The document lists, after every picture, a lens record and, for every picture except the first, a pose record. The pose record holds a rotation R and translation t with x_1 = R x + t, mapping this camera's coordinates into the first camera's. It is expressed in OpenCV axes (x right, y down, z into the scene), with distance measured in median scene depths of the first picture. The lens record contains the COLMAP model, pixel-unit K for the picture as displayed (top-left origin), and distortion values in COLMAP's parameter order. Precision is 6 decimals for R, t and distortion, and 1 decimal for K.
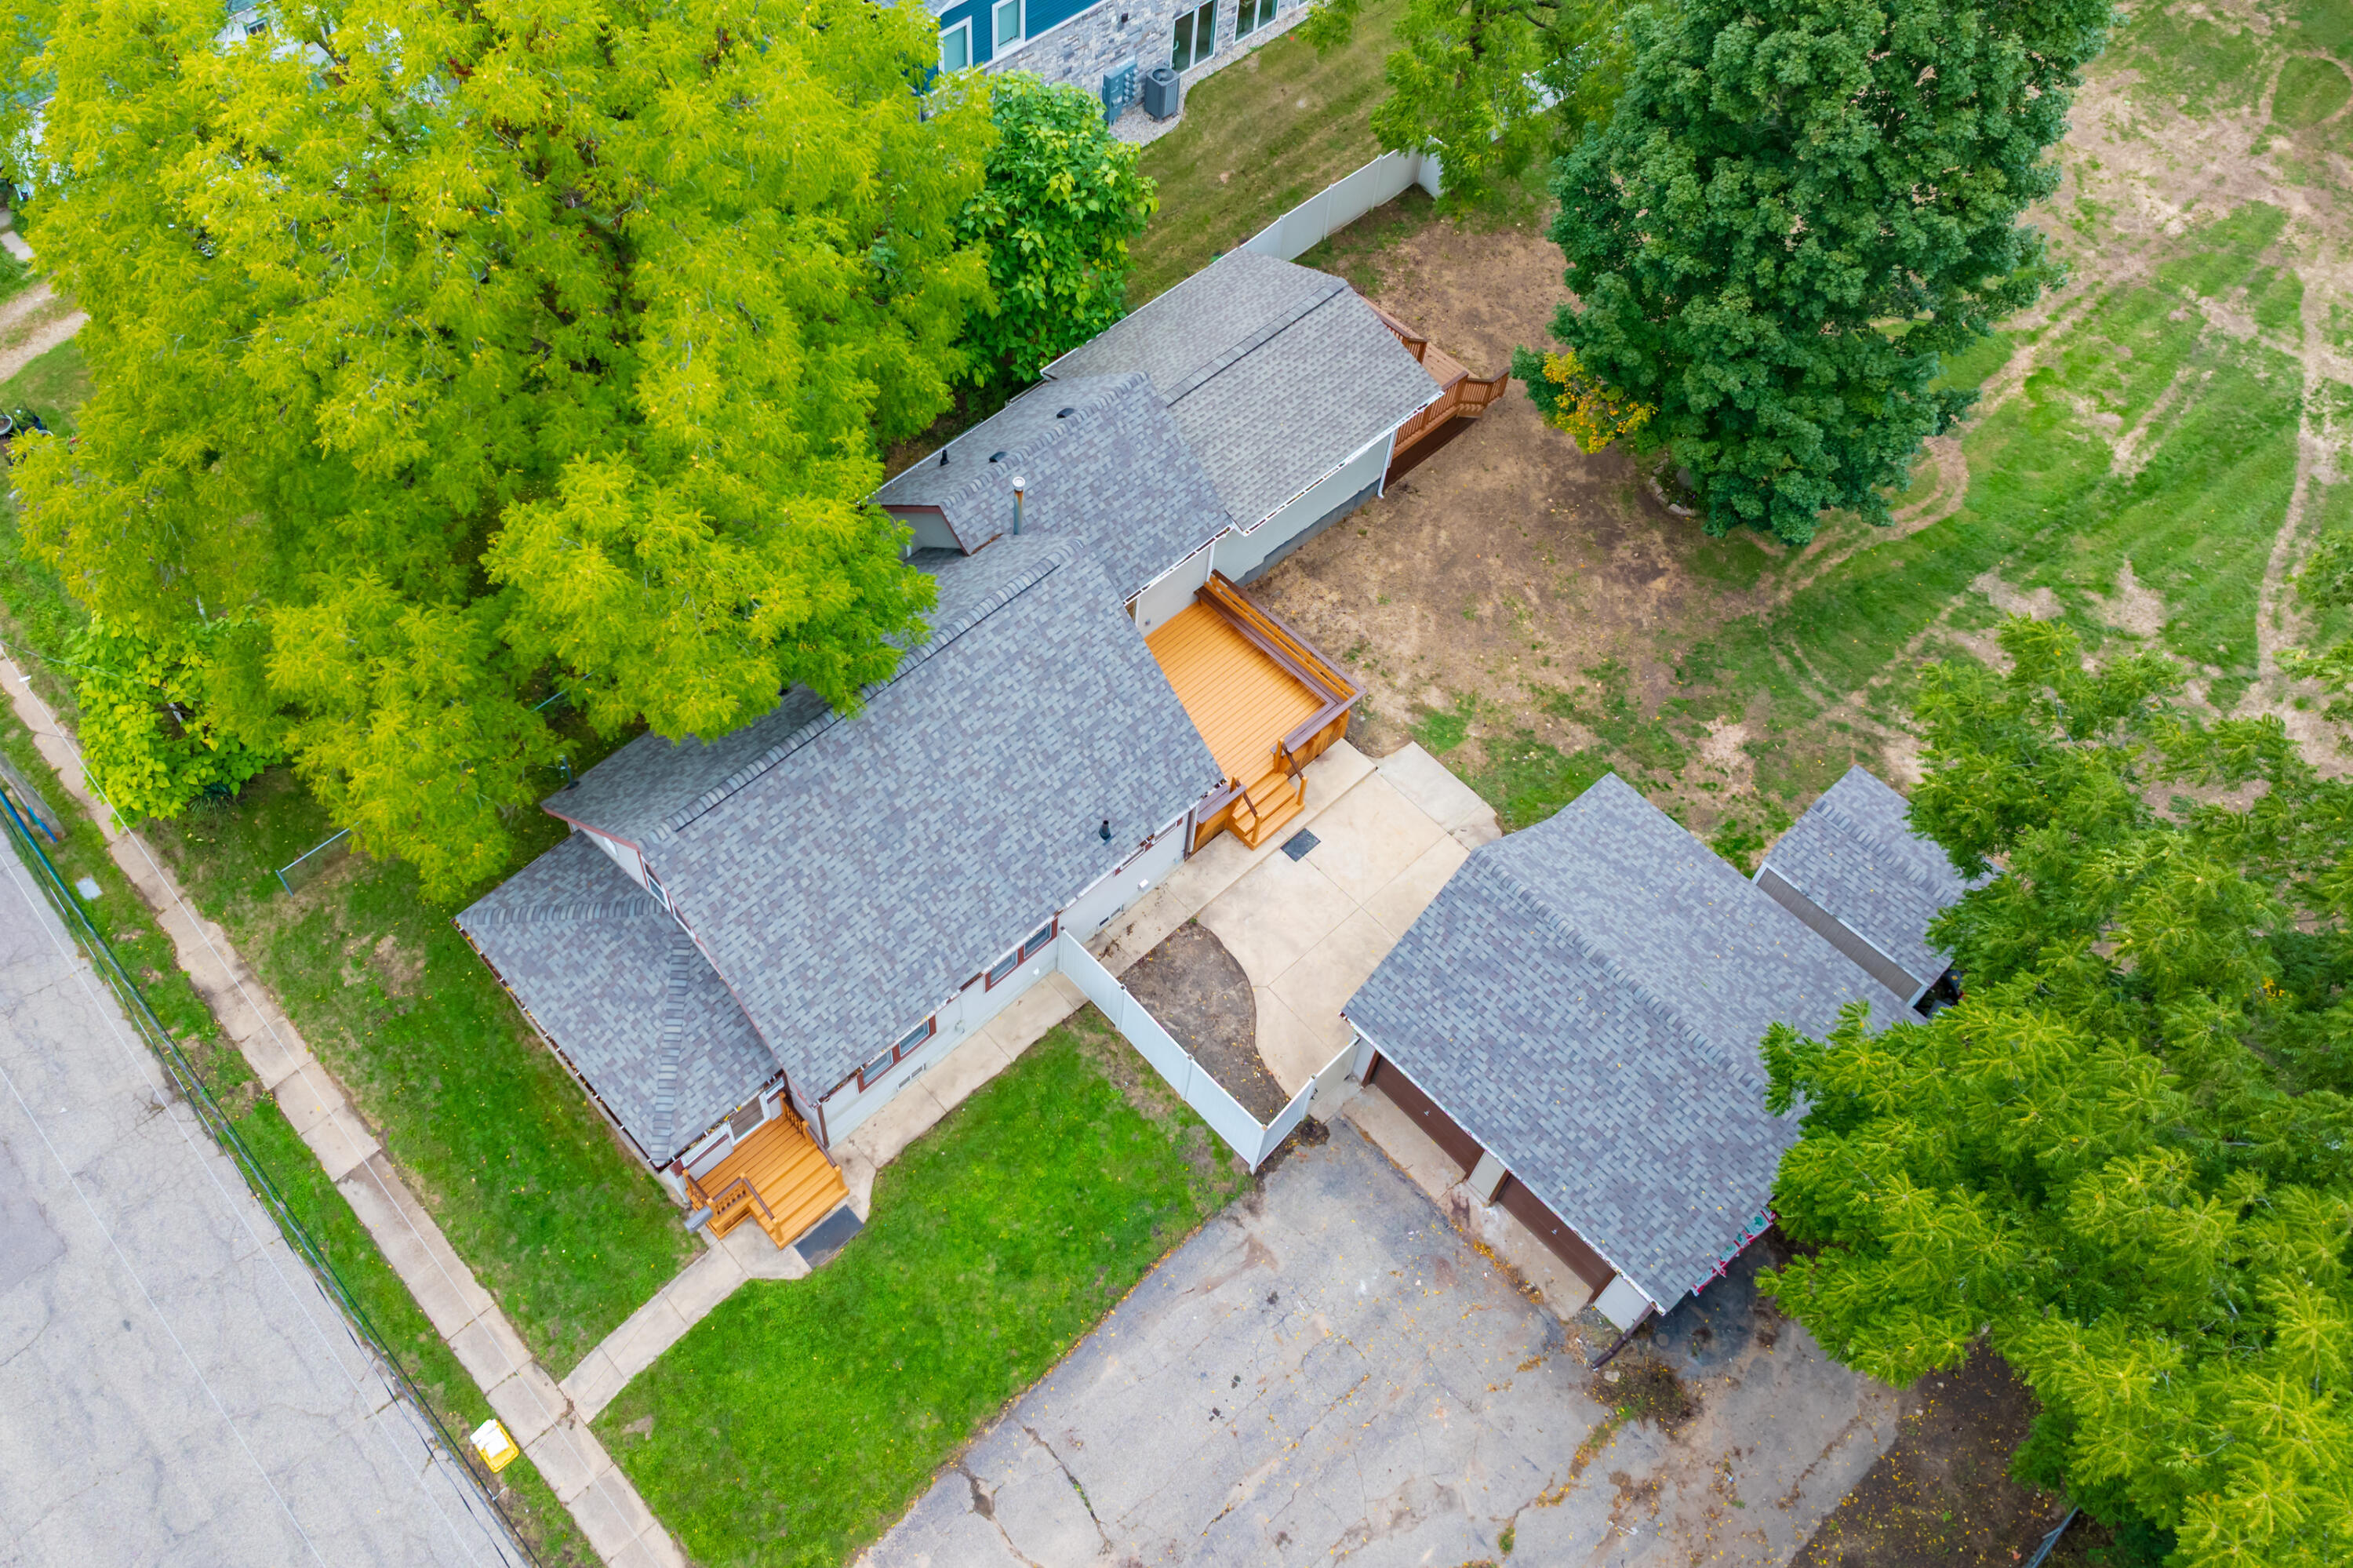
lens RADIAL K [[1900.3, 0, 1002.9], [0, 1900.3, 686.6], [0, 0, 1]] dist [-0.020520, 0.009848]
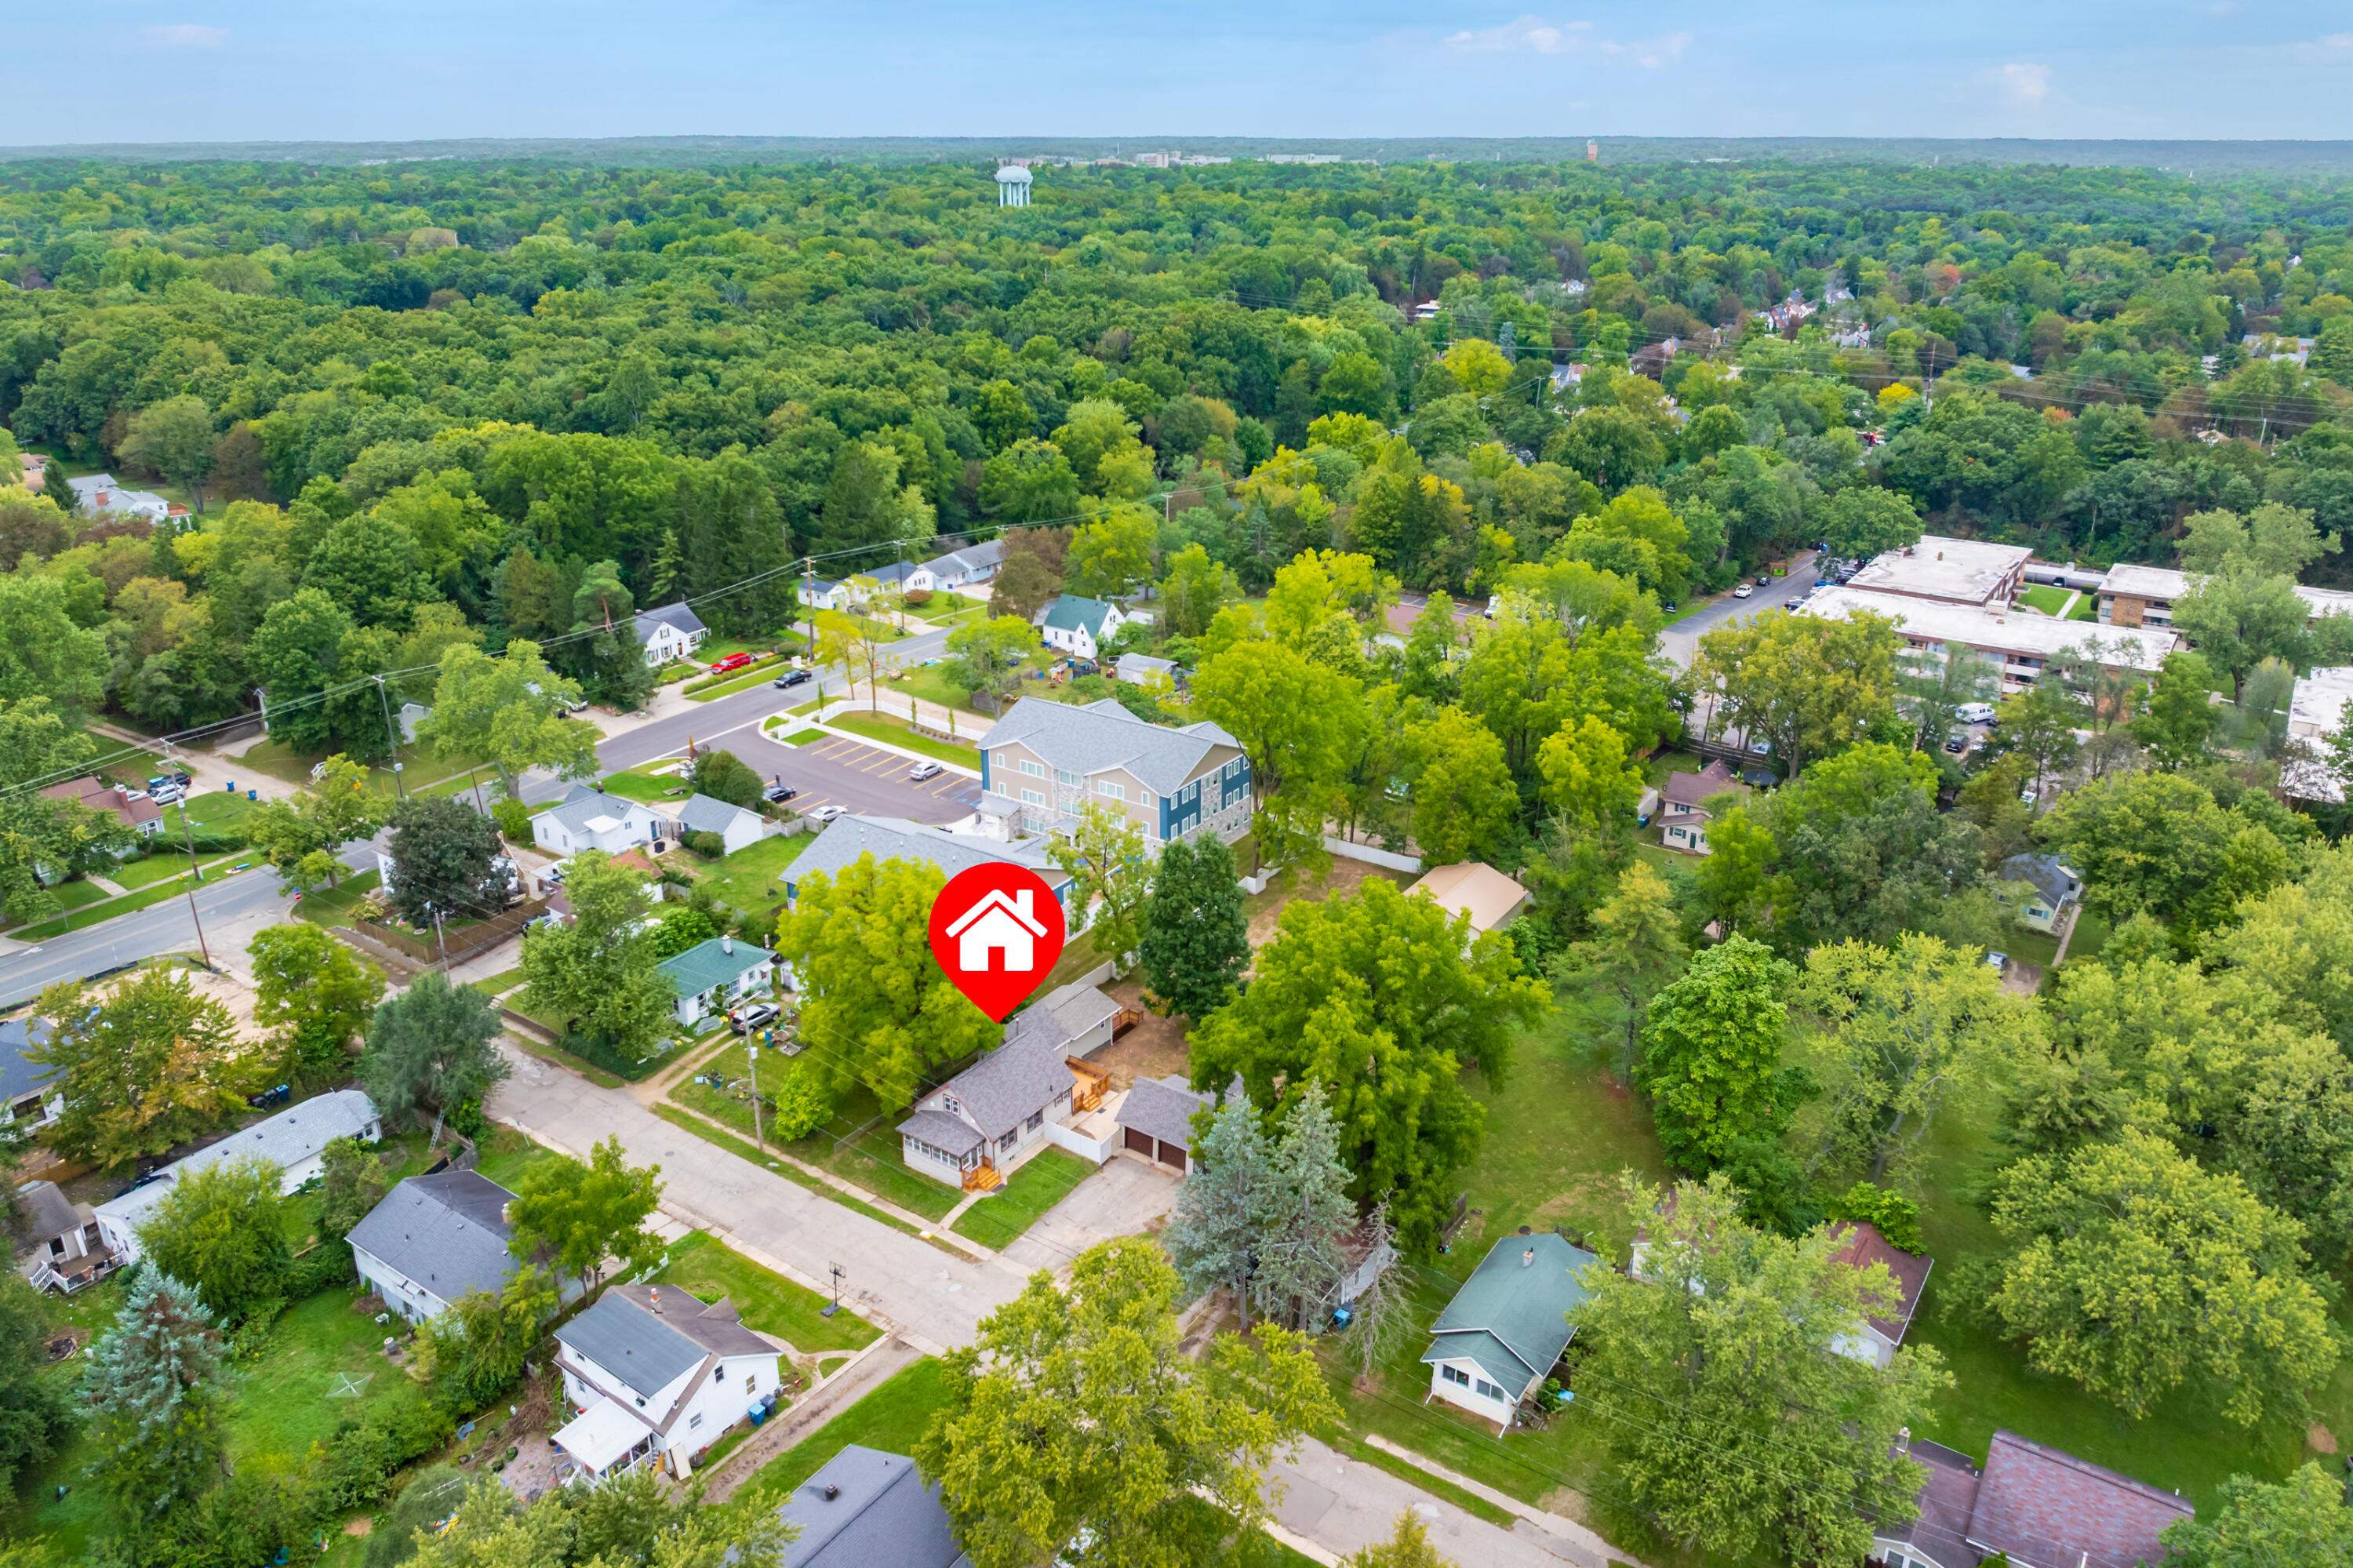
lens RADIAL K [[1628.5, 0, 1188.6], [0, 1628.5, 780.9], [0, 0, 1]] dist [-0.016673, 0.000974]
pose [[0.969973, -0.087853, 0.226791, -0.360432], [0.194730, 0.839200, -0.507764, 1.235648], [-0.145714, 0.536680, 0.831109, -2.113536]]
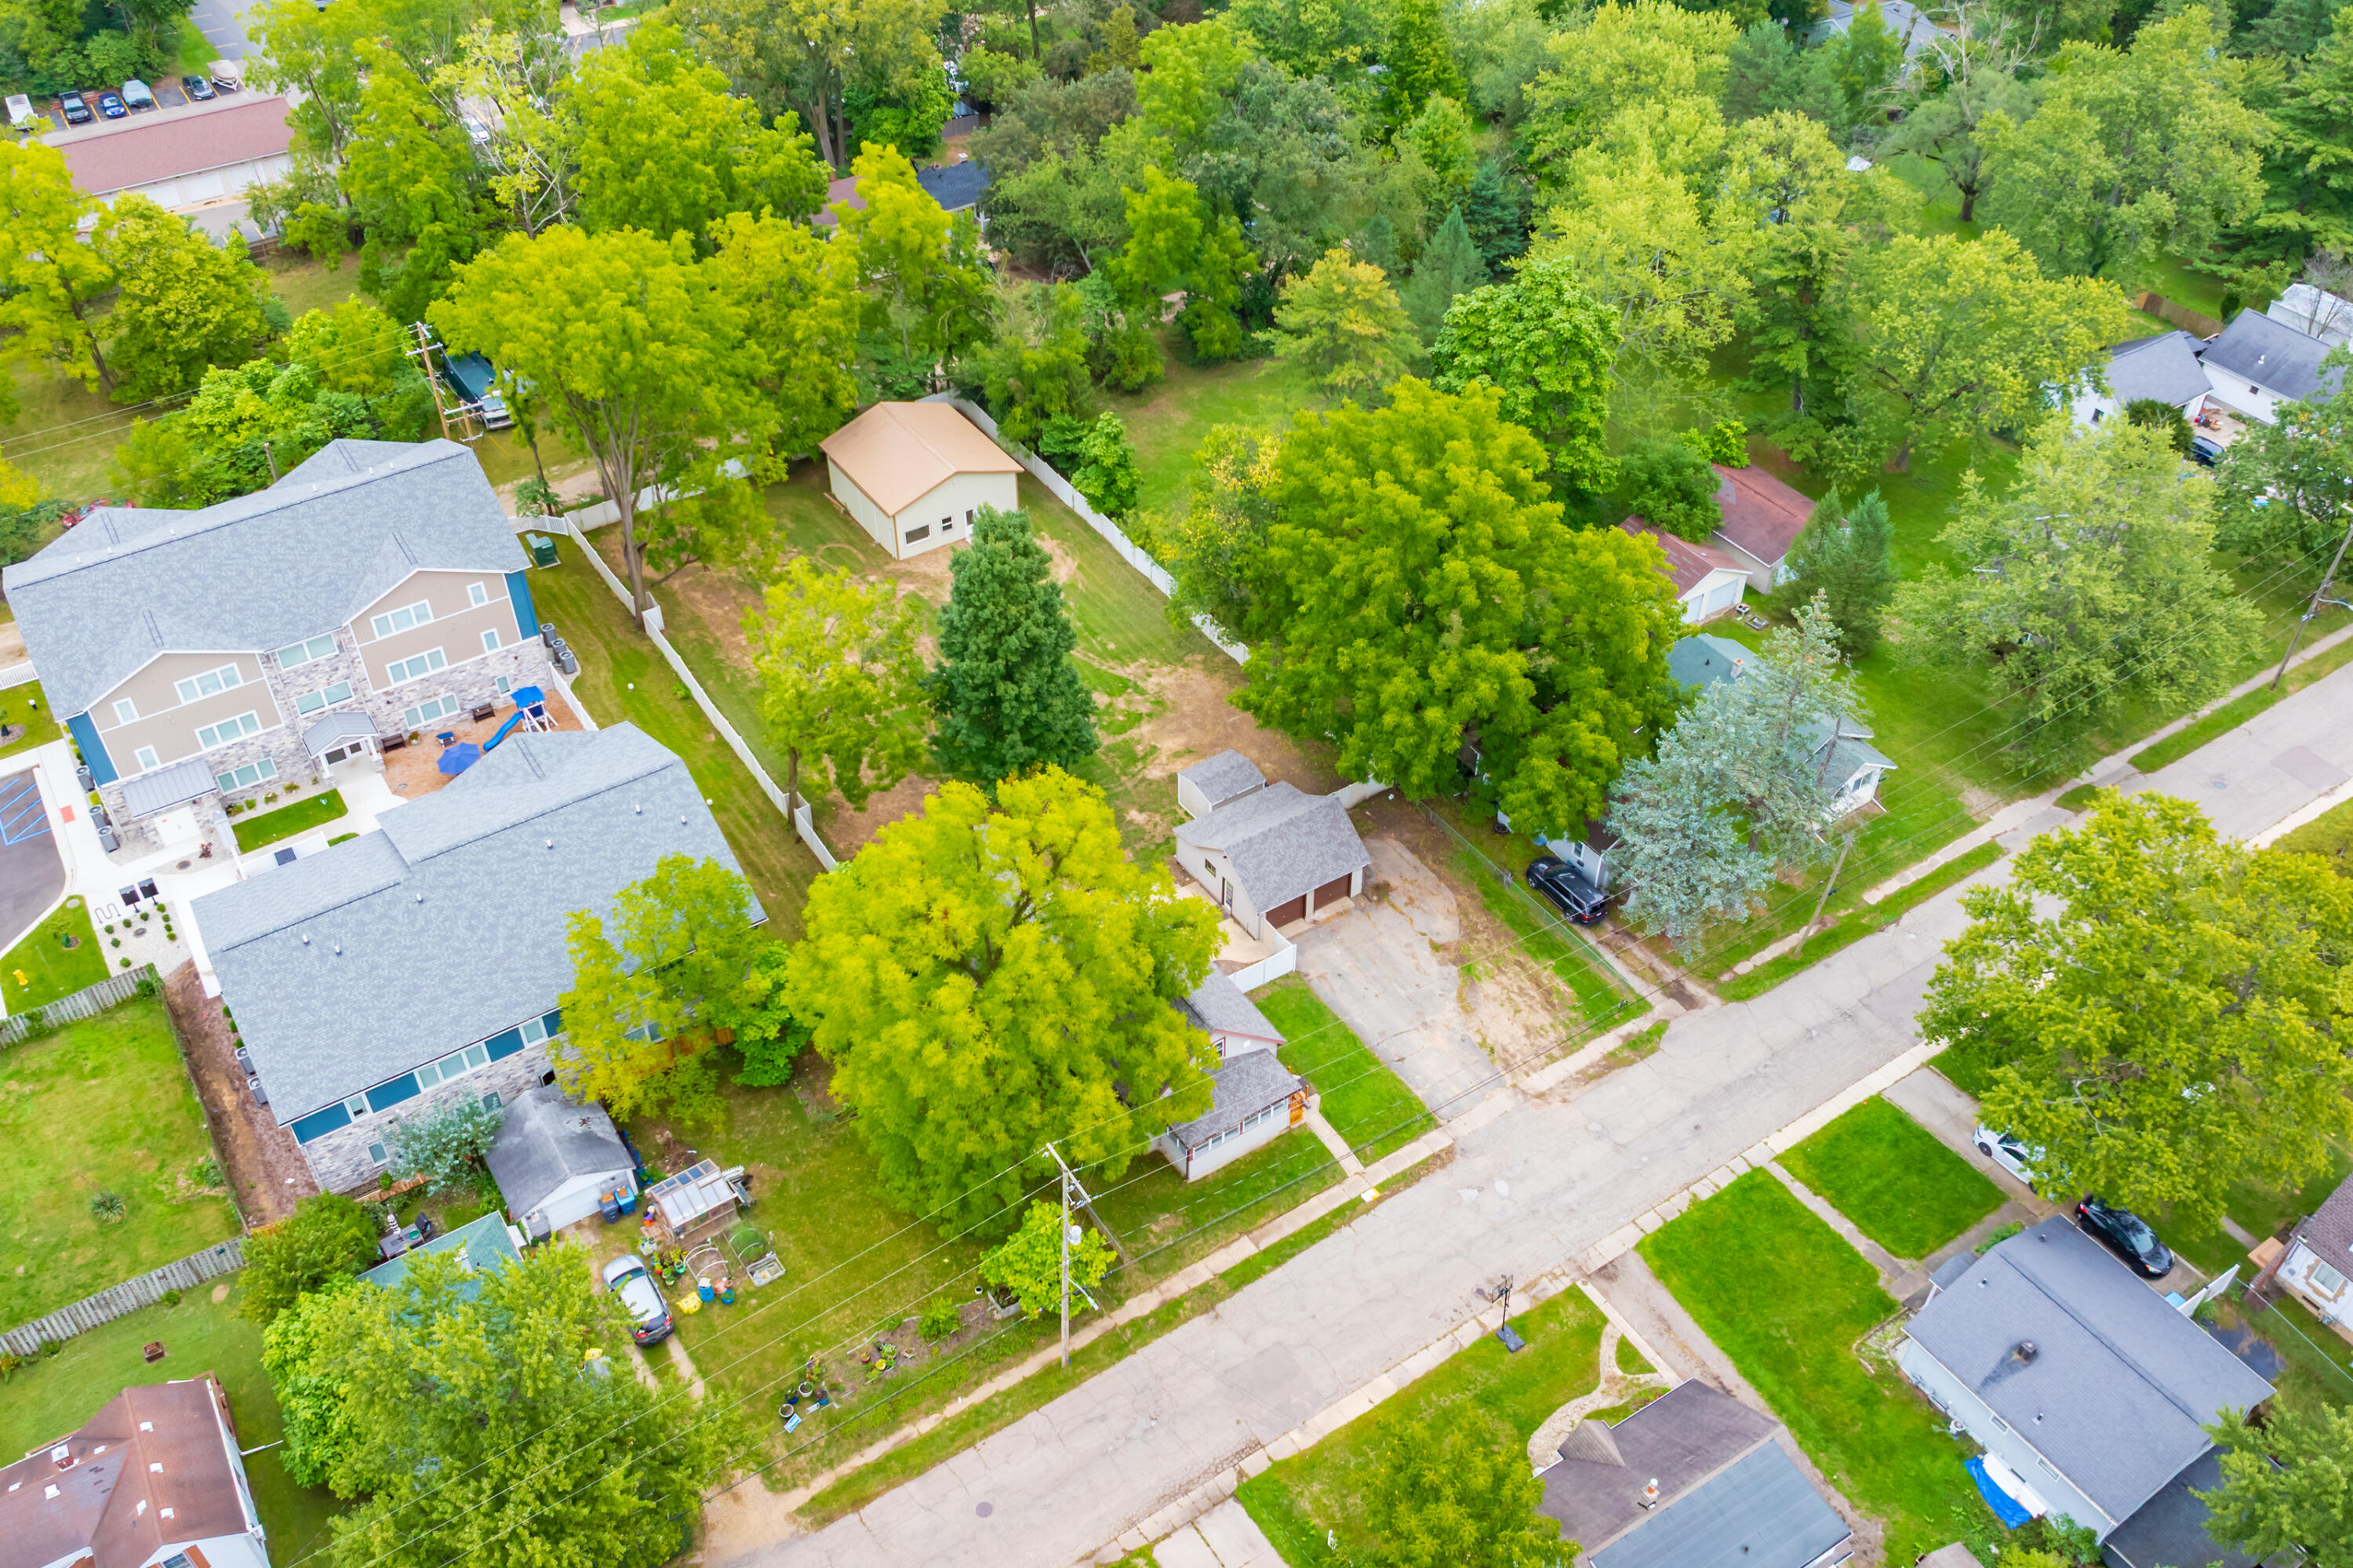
lens RADIAL K [[1932.3, 0, 1165.0], [0, 1932.3, 785.3], [0, 0, 1]] dist [-0.020307, -0.004895]
pose [[0.146153, -0.650036, 0.745716, -1.666975], [0.798715, 0.522305, 0.298750, -0.804984], [-0.583690, 0.551952, 0.595530, -0.659898]]
